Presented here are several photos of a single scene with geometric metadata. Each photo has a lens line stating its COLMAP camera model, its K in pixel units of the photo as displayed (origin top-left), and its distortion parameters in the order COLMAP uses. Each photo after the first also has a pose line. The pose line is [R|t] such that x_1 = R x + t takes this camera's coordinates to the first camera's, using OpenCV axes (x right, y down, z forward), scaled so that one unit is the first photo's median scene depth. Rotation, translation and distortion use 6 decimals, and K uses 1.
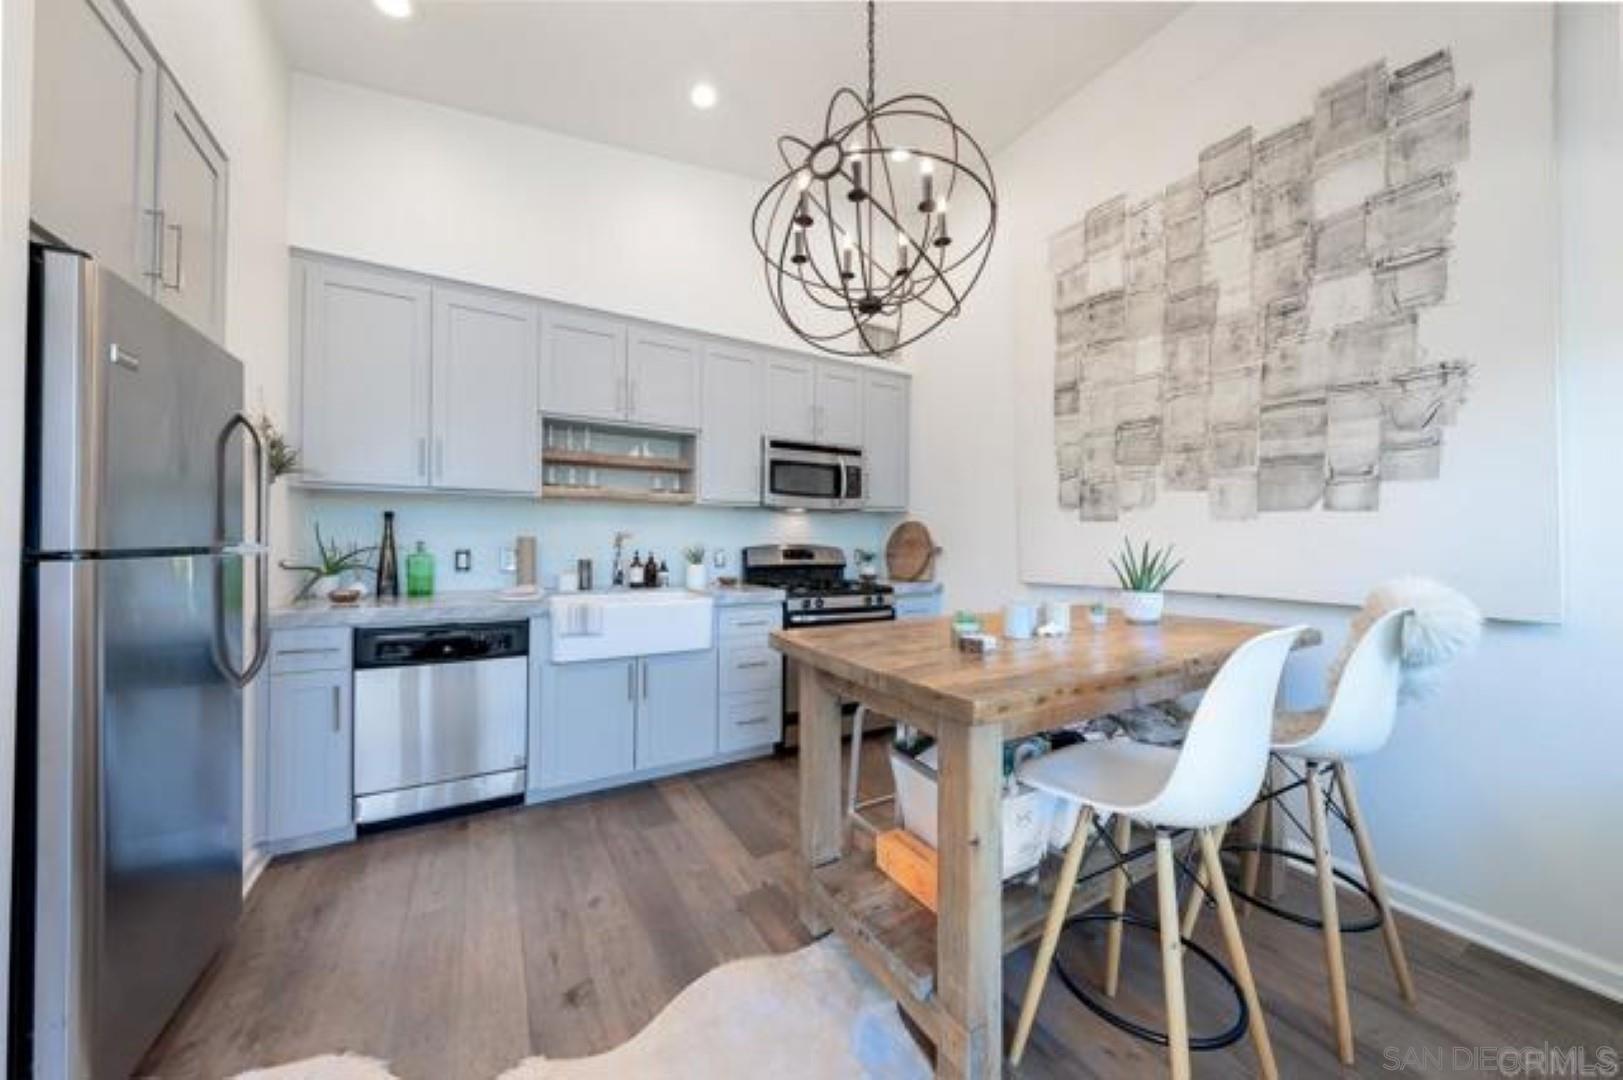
lens RADIAL K [[541.5, 0, 811.5], [0, 541.5, 540.0], [0, 0, 1]] dist [-0.001870, 0.000041]
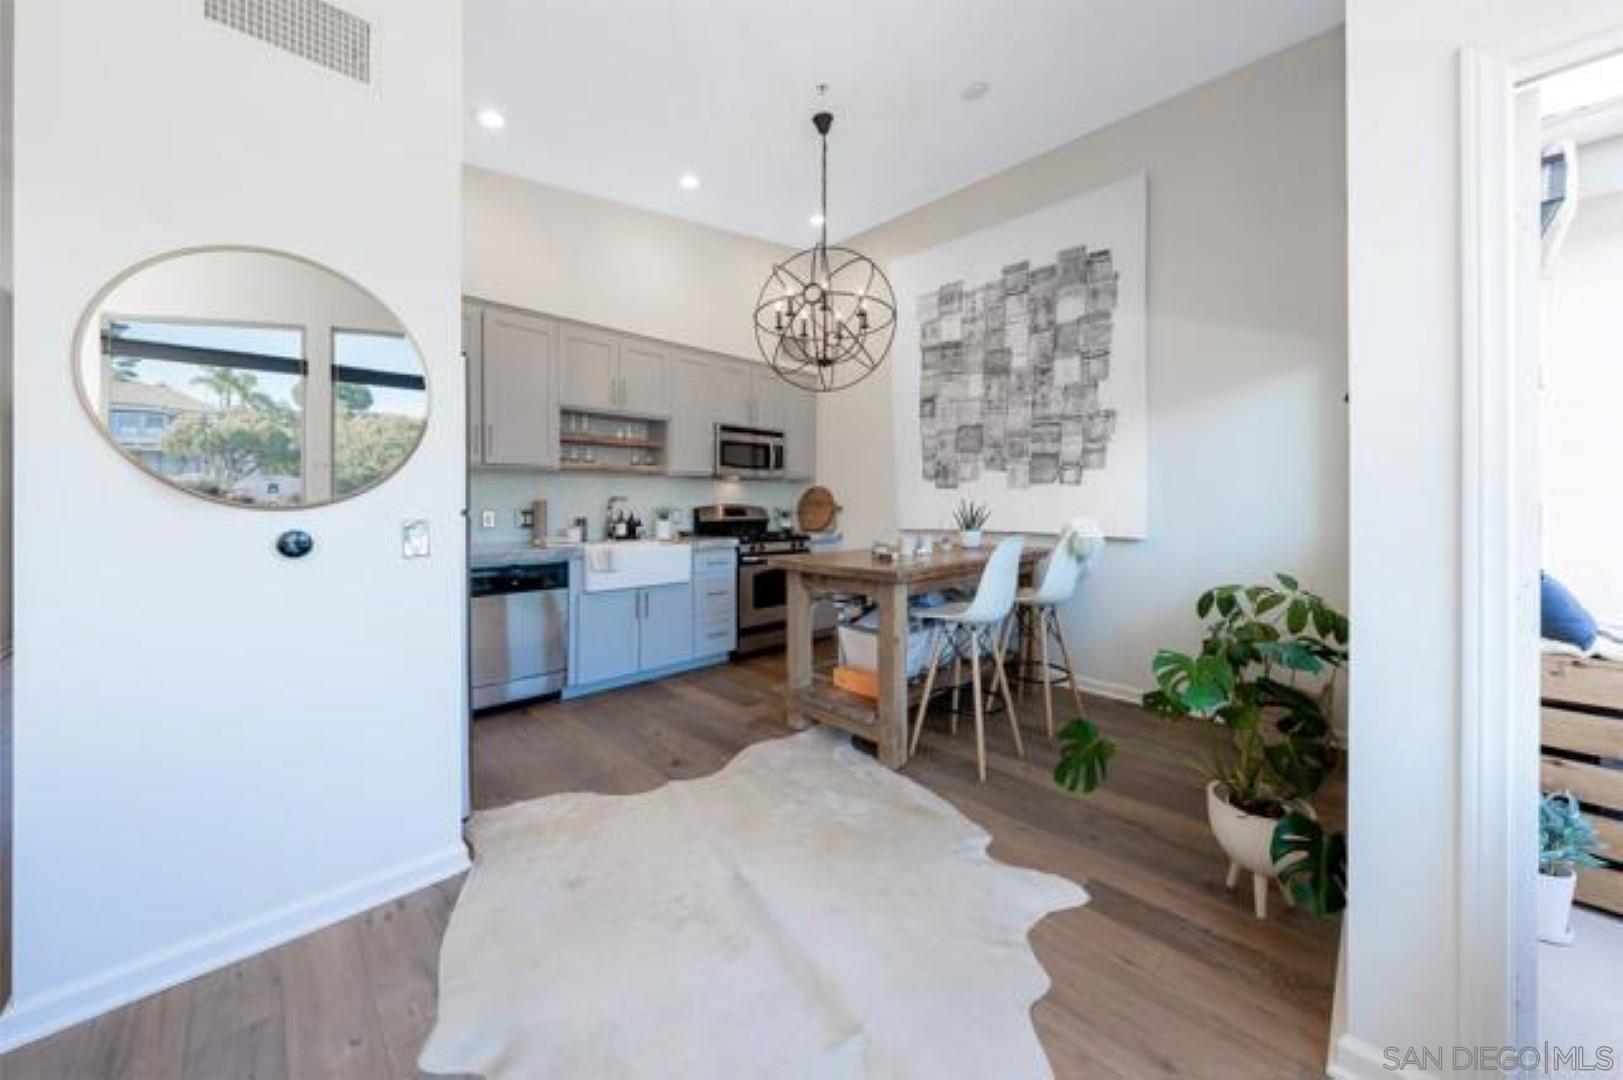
lens RADIAL K [[567.7, 0, 810.6], [0, 567.7, 512.5], [0, 0, 1]] dist [0.000653, -0.000013]
pose [[0.967804, -0.010742, 0.251476, -0.283907], [0.004901, 0.999704, 0.023843, -0.006524], [-0.251658, -0.021843, 0.967570, -0.524676]]
